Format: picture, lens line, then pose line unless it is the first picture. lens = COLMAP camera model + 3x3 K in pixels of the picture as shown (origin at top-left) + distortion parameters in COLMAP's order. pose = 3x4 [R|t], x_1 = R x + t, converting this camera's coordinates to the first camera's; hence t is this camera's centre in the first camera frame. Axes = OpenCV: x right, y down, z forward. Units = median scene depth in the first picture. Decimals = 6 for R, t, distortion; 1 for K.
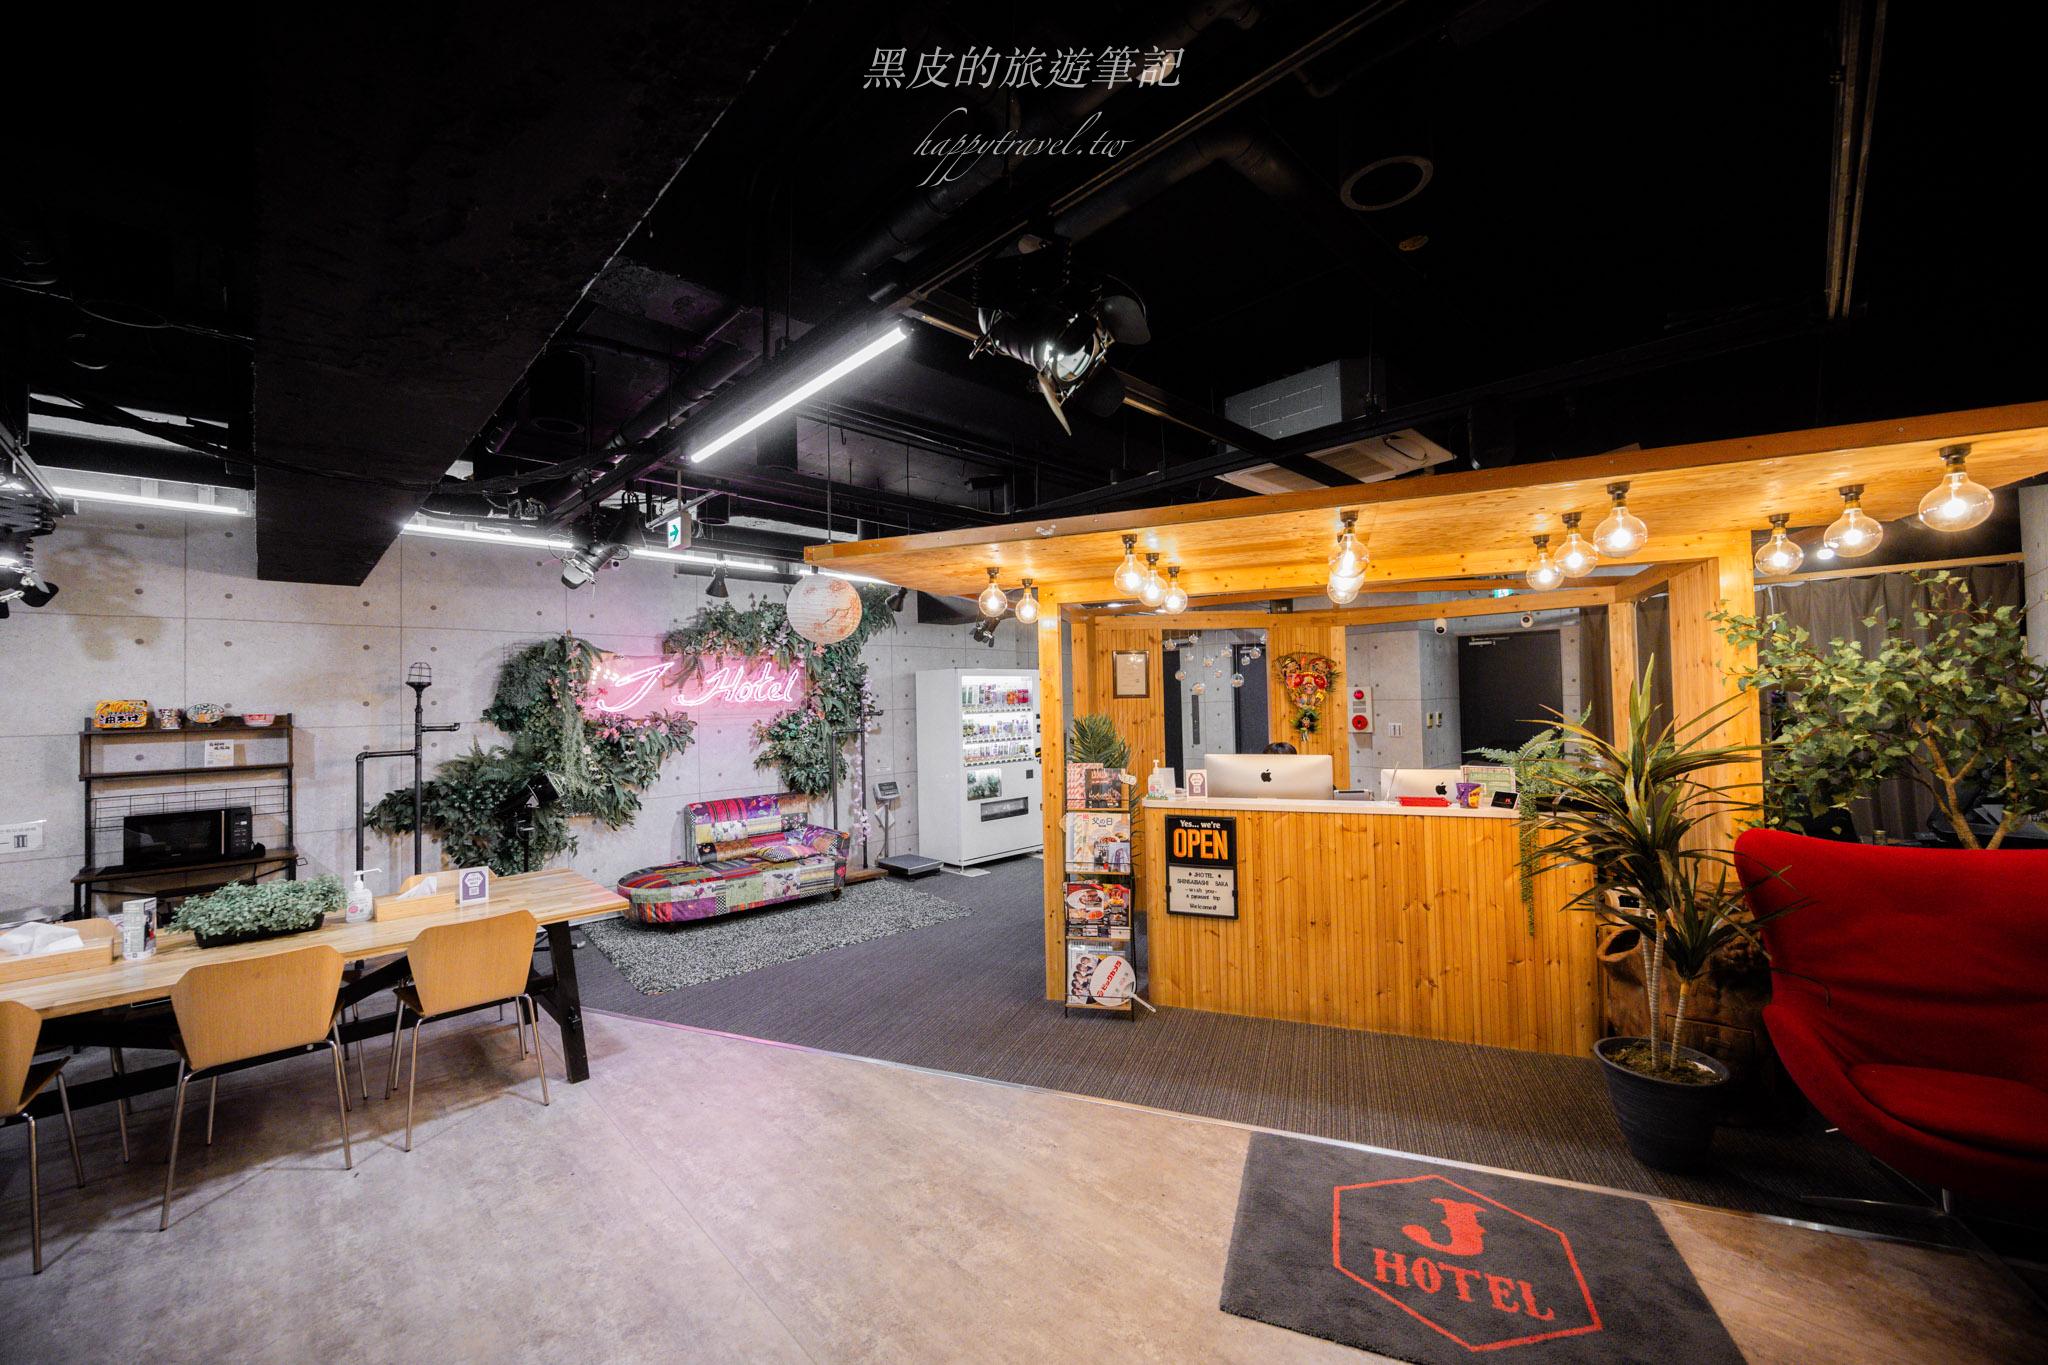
lens RADIAL K [[770.8, 0, 1024.0], [0, 770.8, 682.5], [0, 0, 1]] dist [-0.000030, 0.000040]
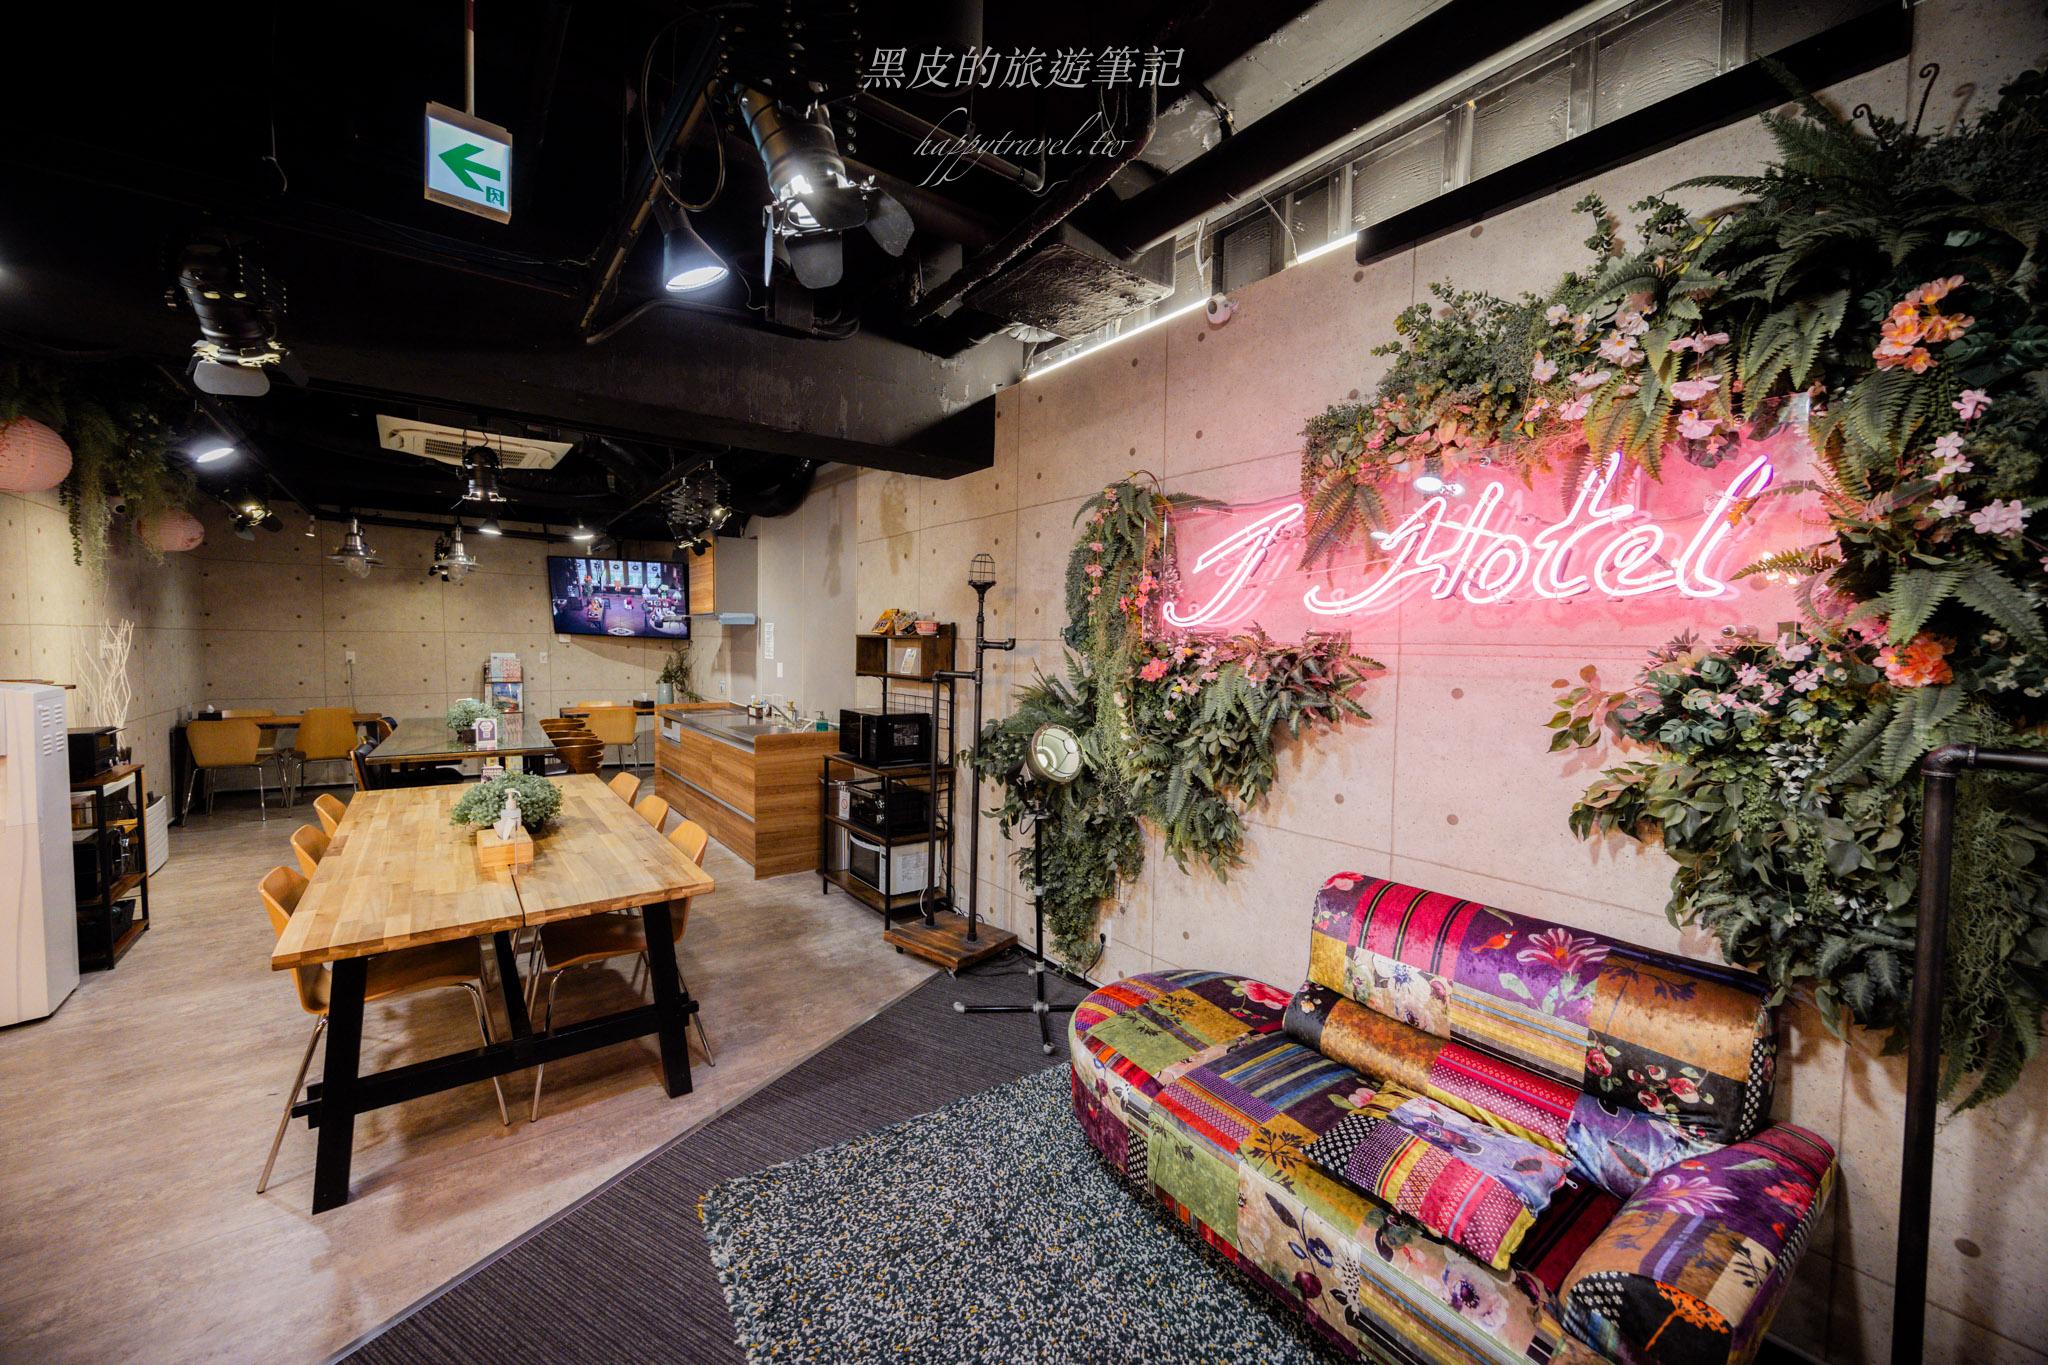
lens RADIAL K [[770.8, 0, 1024.0], [0, 770.8, 682.5], [0, 0, 1]] dist [-0.000030, 0.000040]
pose [[-0.117990, 0.070245, -0.990527, -0.048383], [0.007069, 0.997529, 0.069900, 0.042899], [0.992990, 0.001245, -0.118195, 1.071624]]
